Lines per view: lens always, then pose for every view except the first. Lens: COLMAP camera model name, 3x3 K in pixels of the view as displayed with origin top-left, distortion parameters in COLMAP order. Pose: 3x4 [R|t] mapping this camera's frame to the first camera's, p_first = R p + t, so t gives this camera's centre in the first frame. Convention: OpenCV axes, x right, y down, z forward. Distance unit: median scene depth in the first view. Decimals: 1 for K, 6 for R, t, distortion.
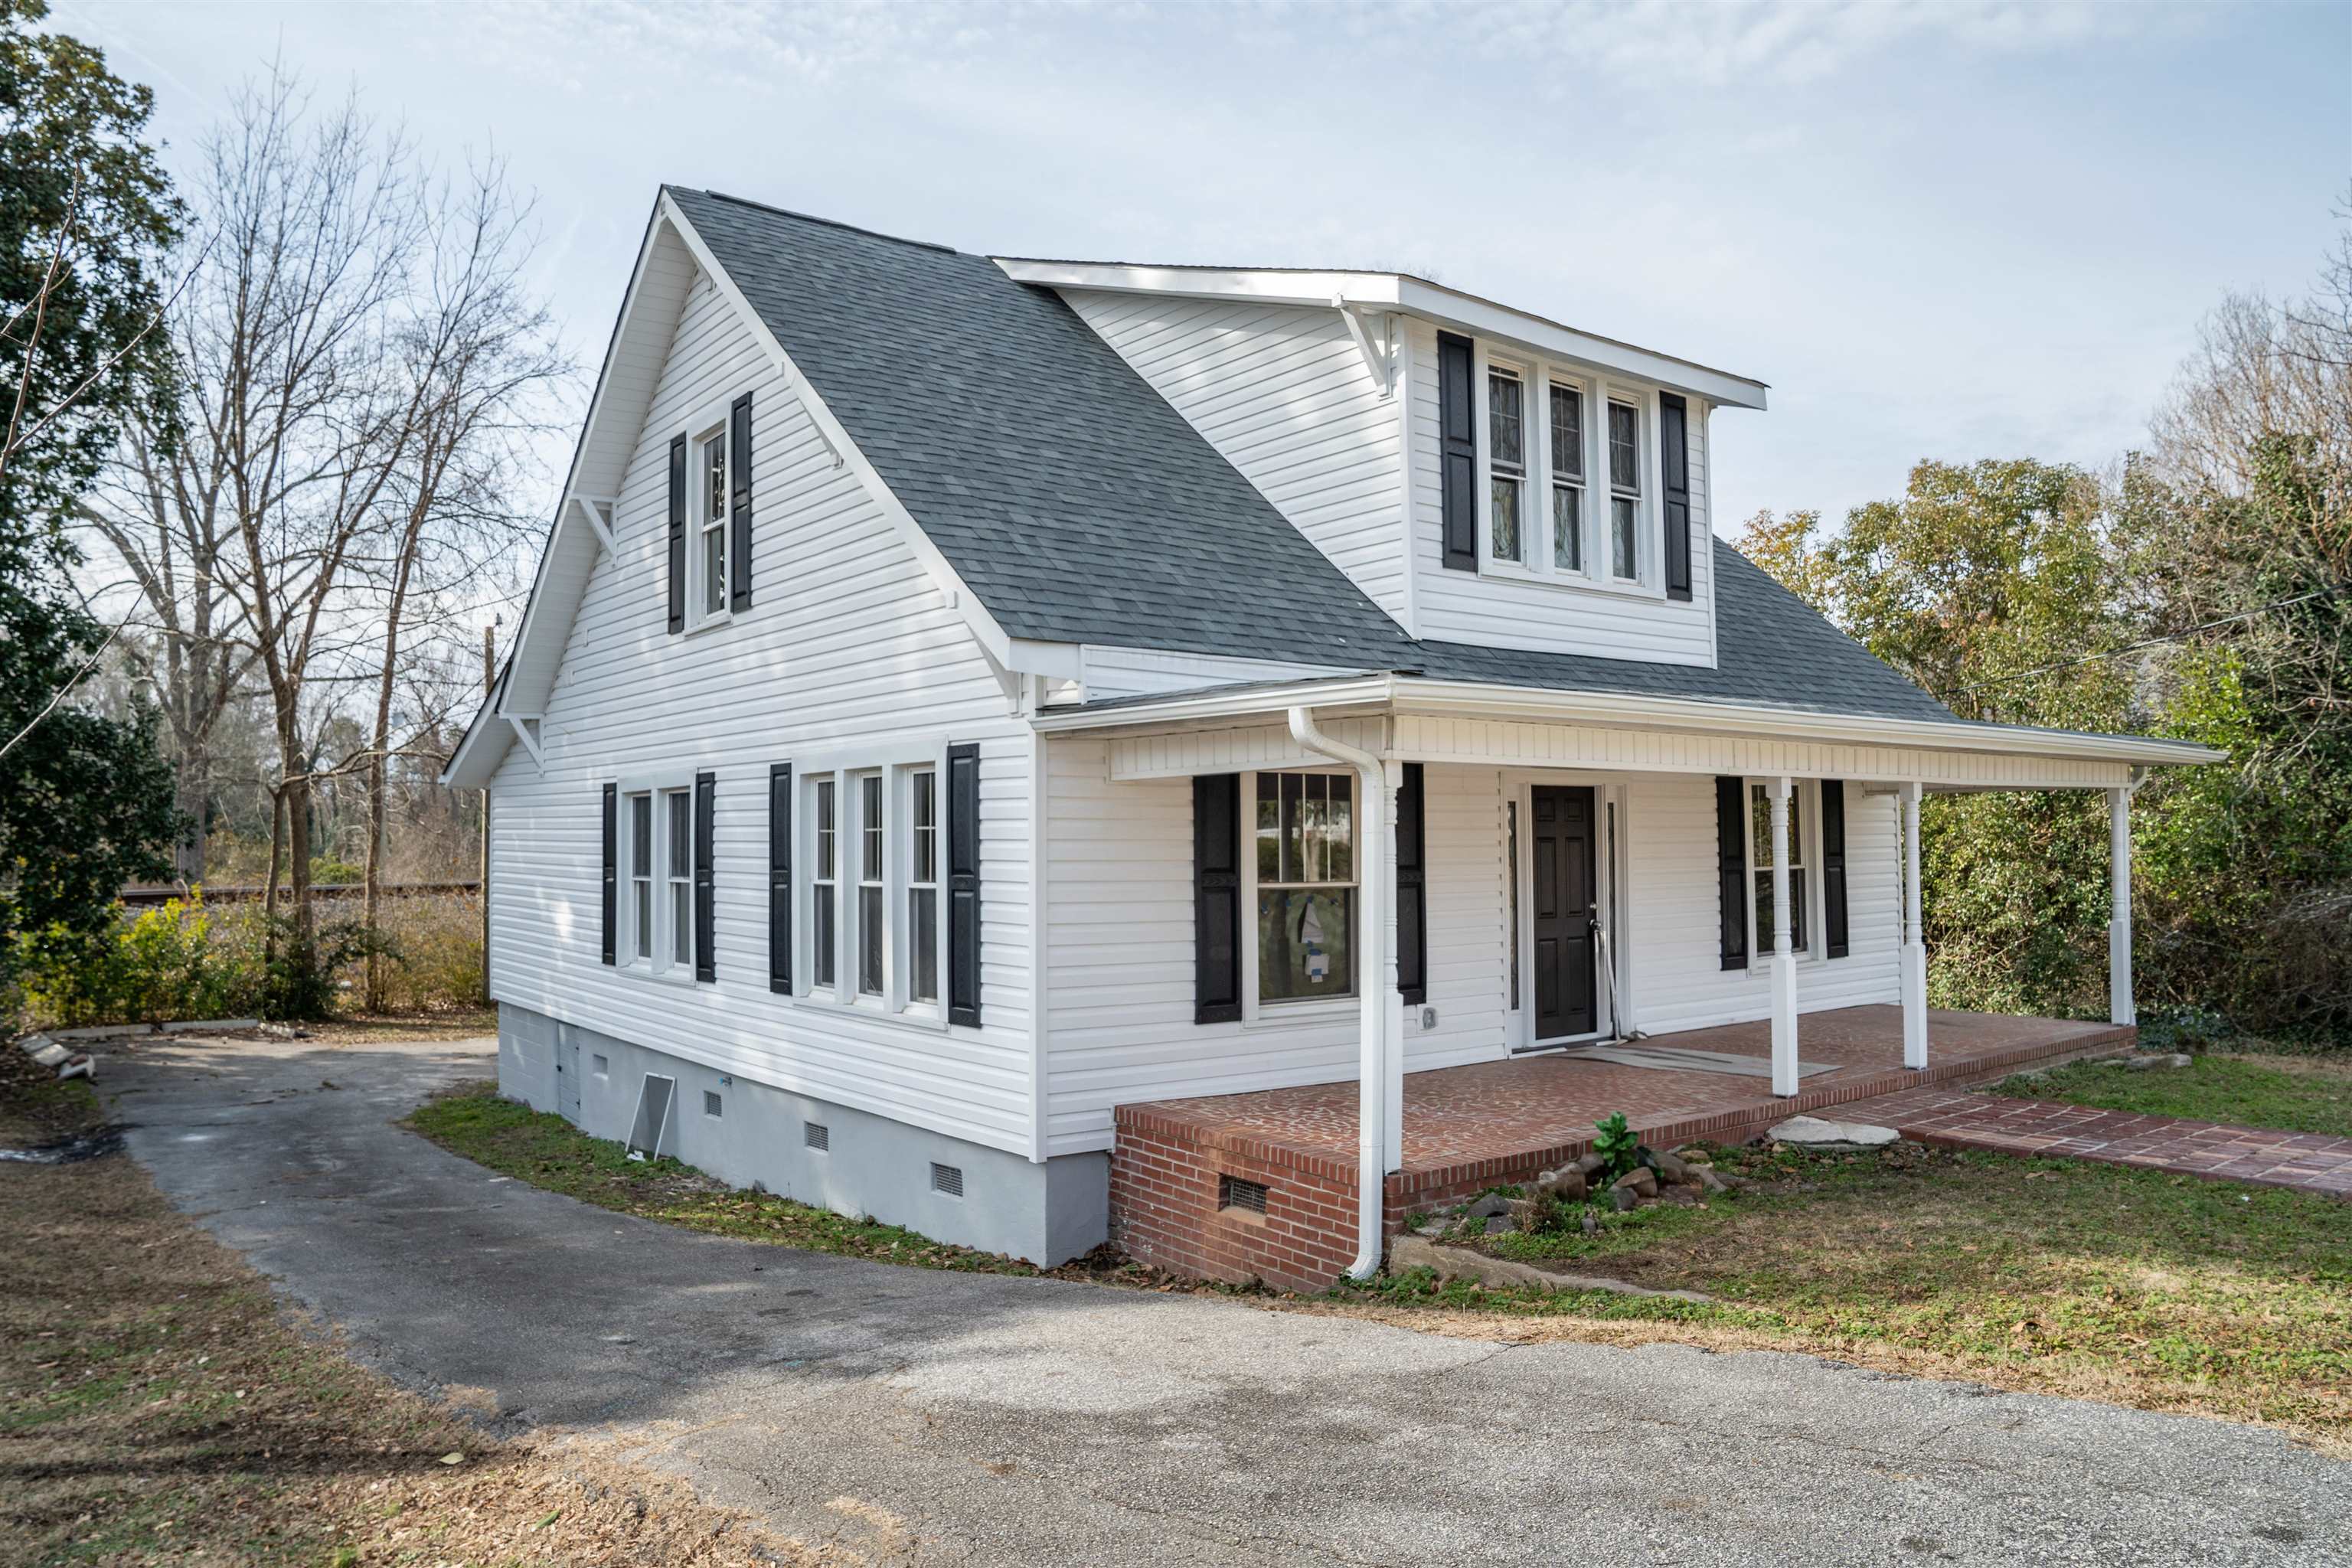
lens RADIAL K [[1649.7, 0, 1167.4], [0, 1649.7, 784.5], [0, 0, 1]] dist [-0.131880, 0.105787]
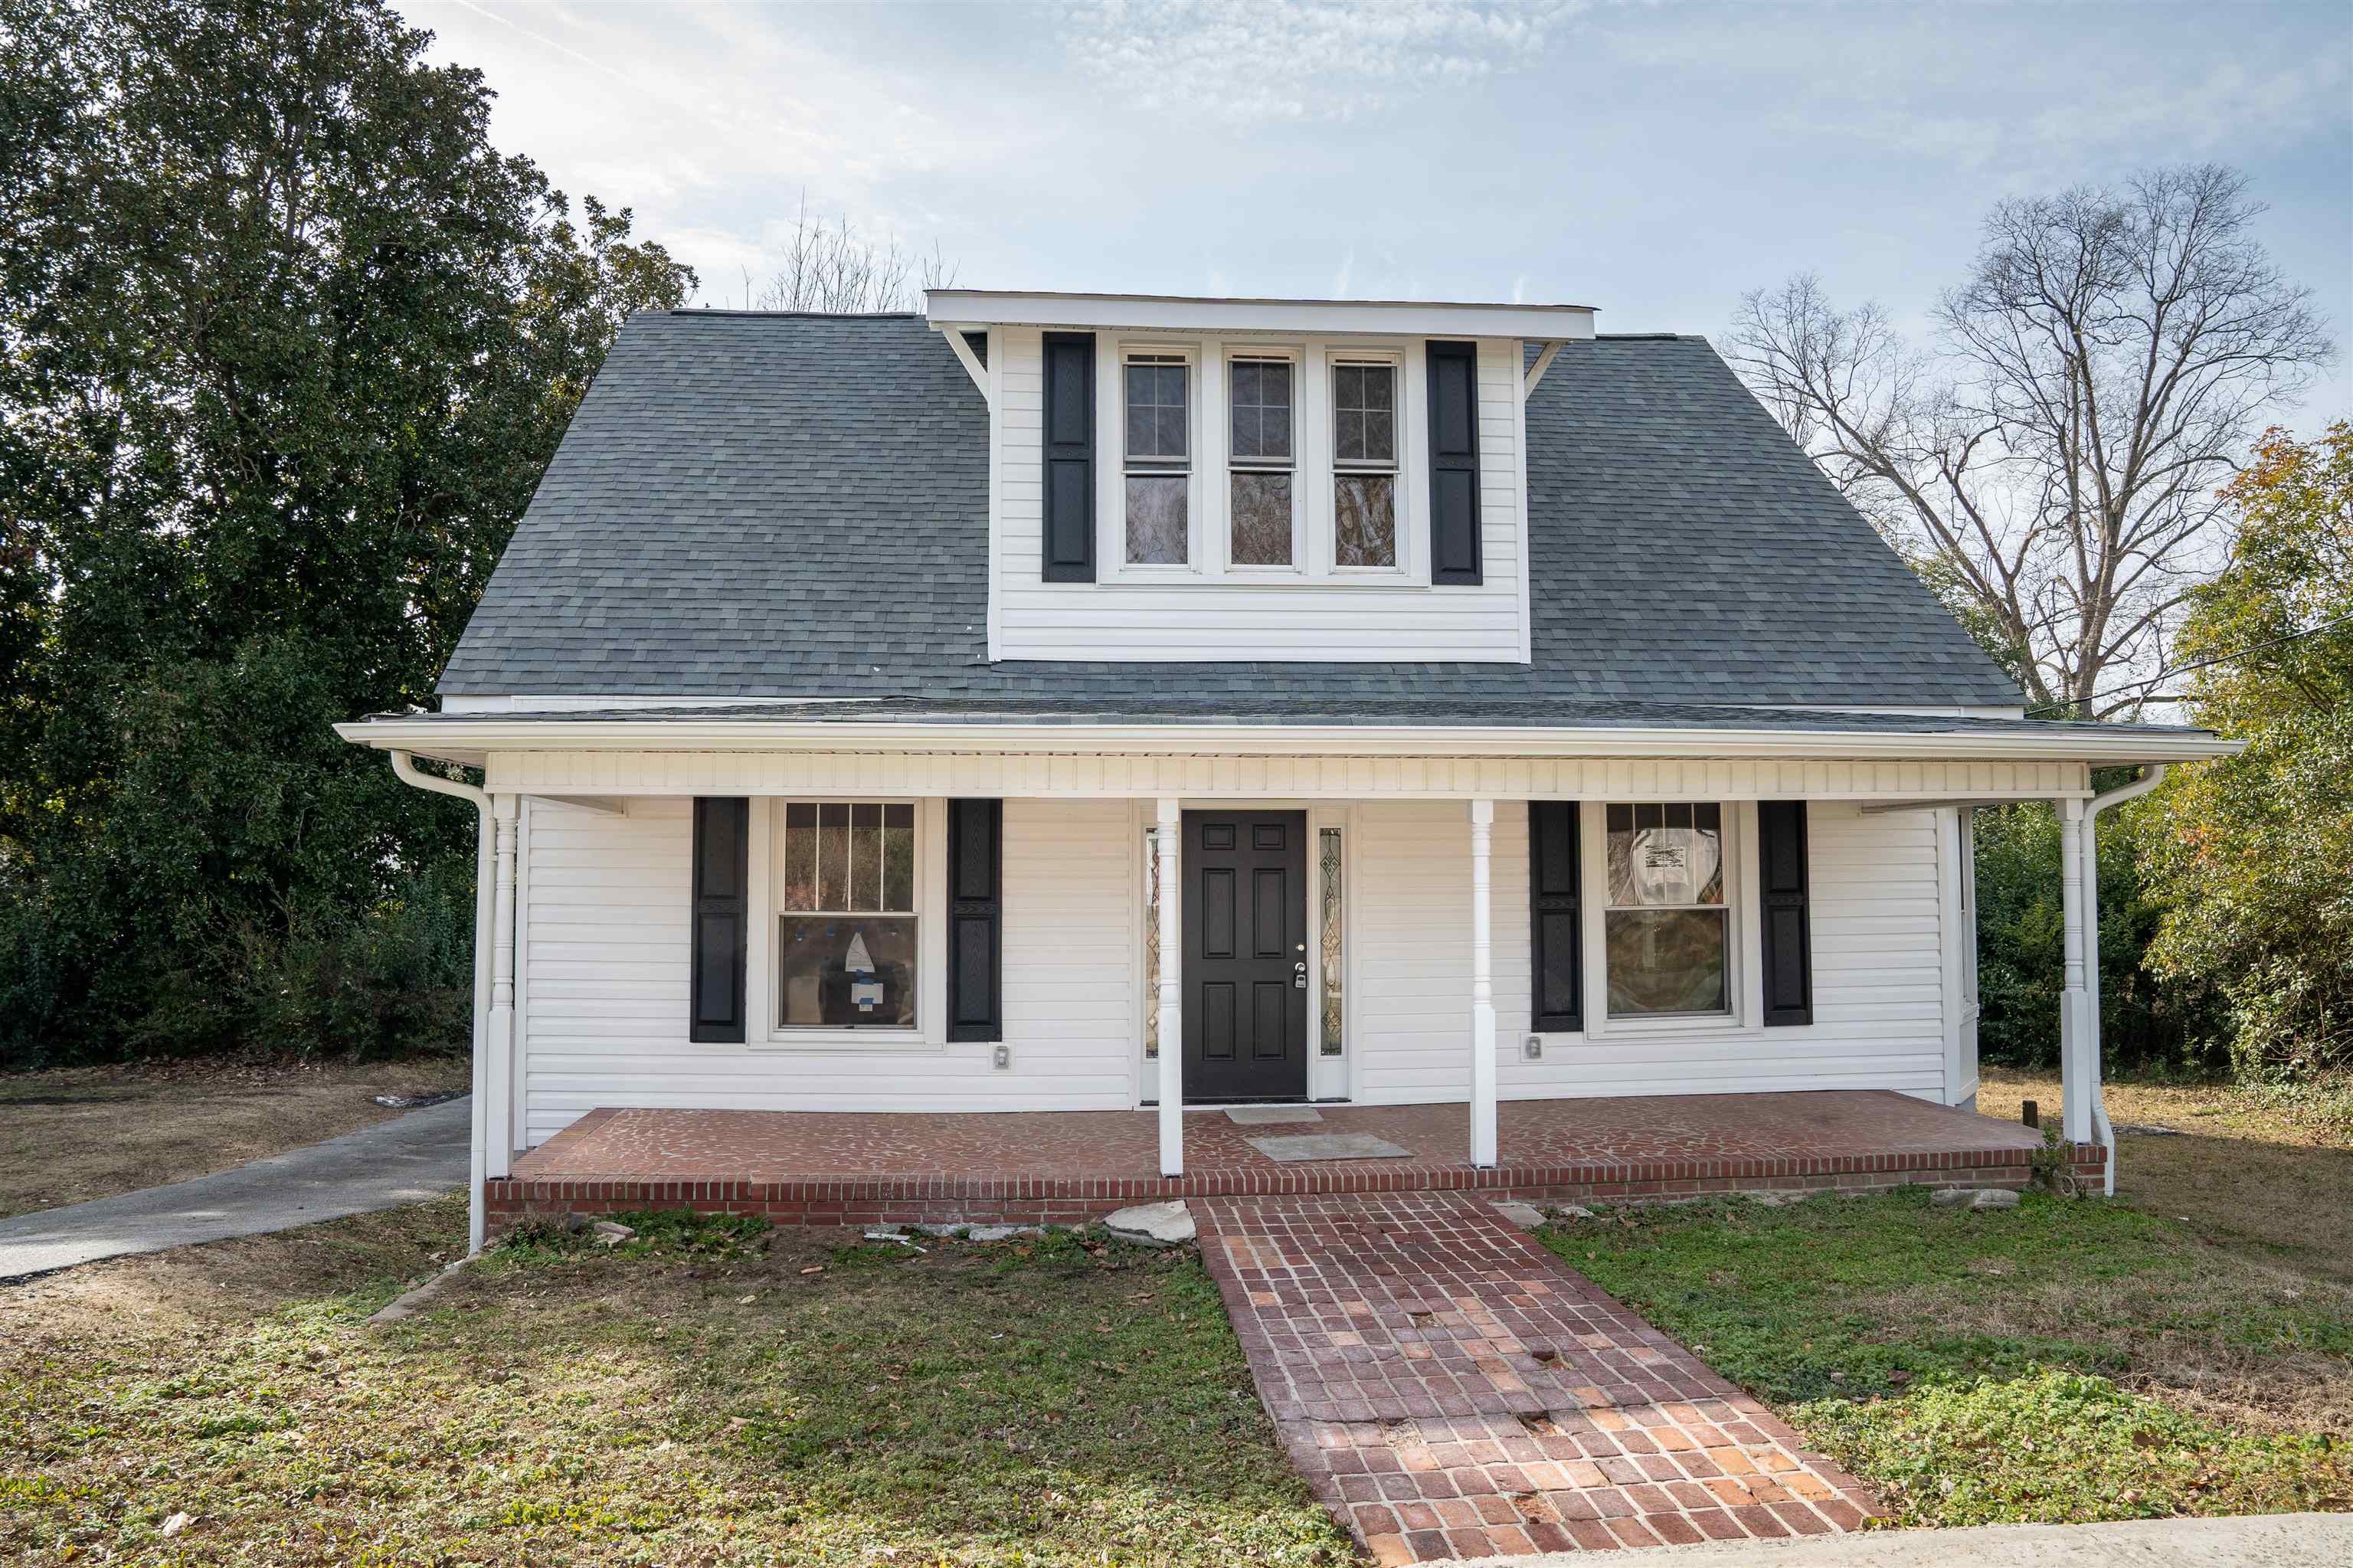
lens RADIAL K [[1650.5, 0, 1167.9], [0, 1650.5, 784.5], [0, 0, 1]] dist [-0.131880, 0.105787]
pose [[0.844000, 0.001967, -0.536339, 0.687226], [0.010176, 0.999755, 0.019680, -0.031841], [0.536246, -0.022067, 0.843773, 0.223809]]
